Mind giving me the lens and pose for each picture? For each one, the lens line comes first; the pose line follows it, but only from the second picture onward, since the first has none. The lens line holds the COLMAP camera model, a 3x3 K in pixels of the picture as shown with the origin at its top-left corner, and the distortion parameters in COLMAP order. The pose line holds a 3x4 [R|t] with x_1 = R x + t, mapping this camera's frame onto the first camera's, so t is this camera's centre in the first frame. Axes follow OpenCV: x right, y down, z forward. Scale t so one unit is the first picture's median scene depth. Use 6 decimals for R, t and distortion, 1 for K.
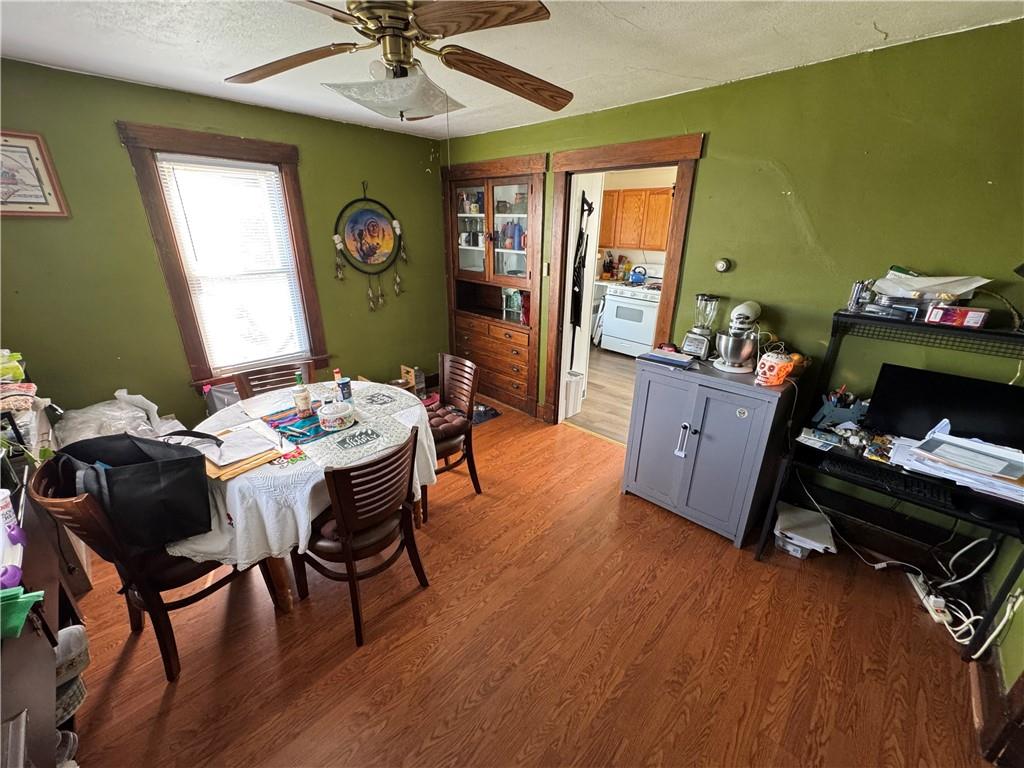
lens RADIAL K [[408.5, 0, 510.9], [0, 408.5, 381.5], [0, 0, 1]] dist [0.002409, 0.000066]
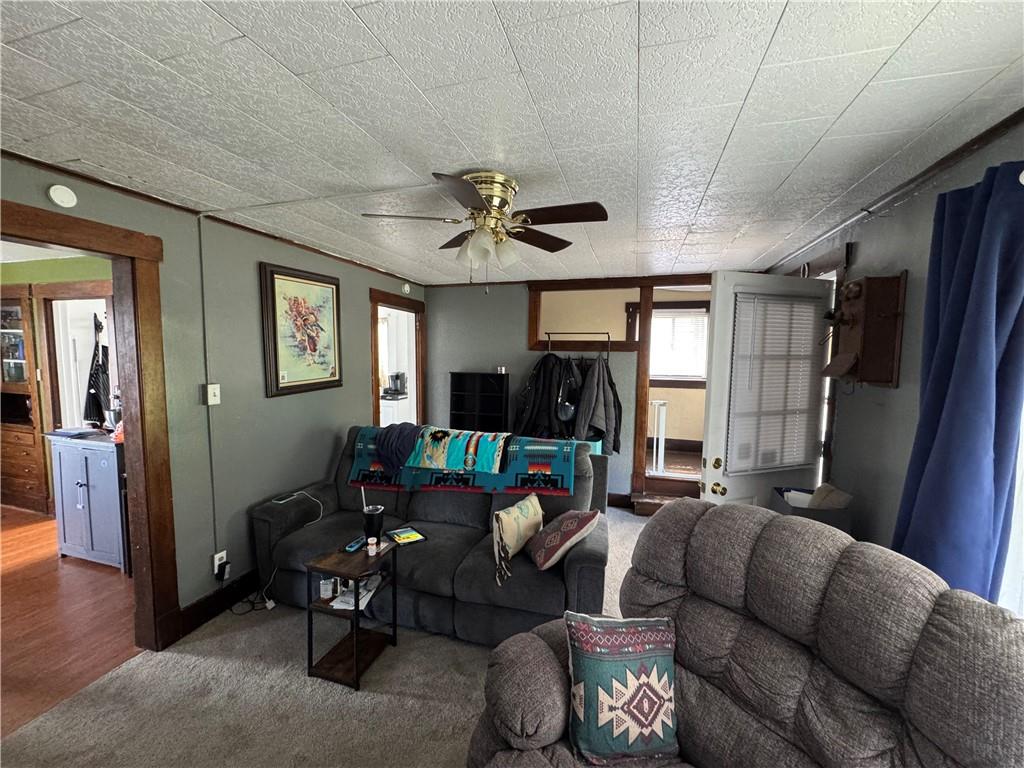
lens RADIAL K [[408.5, 0, 510.8], [0, 408.5, 383.0], [0, 0, 1]] dist [0.002409, 0.000066]
pose [[0.894084, -0.034596, 0.446560, 0.739428], [0.157385, 0.957701, -0.240914, 0.229507], [-0.419336, 0.285679, 0.861710, -0.530802]]
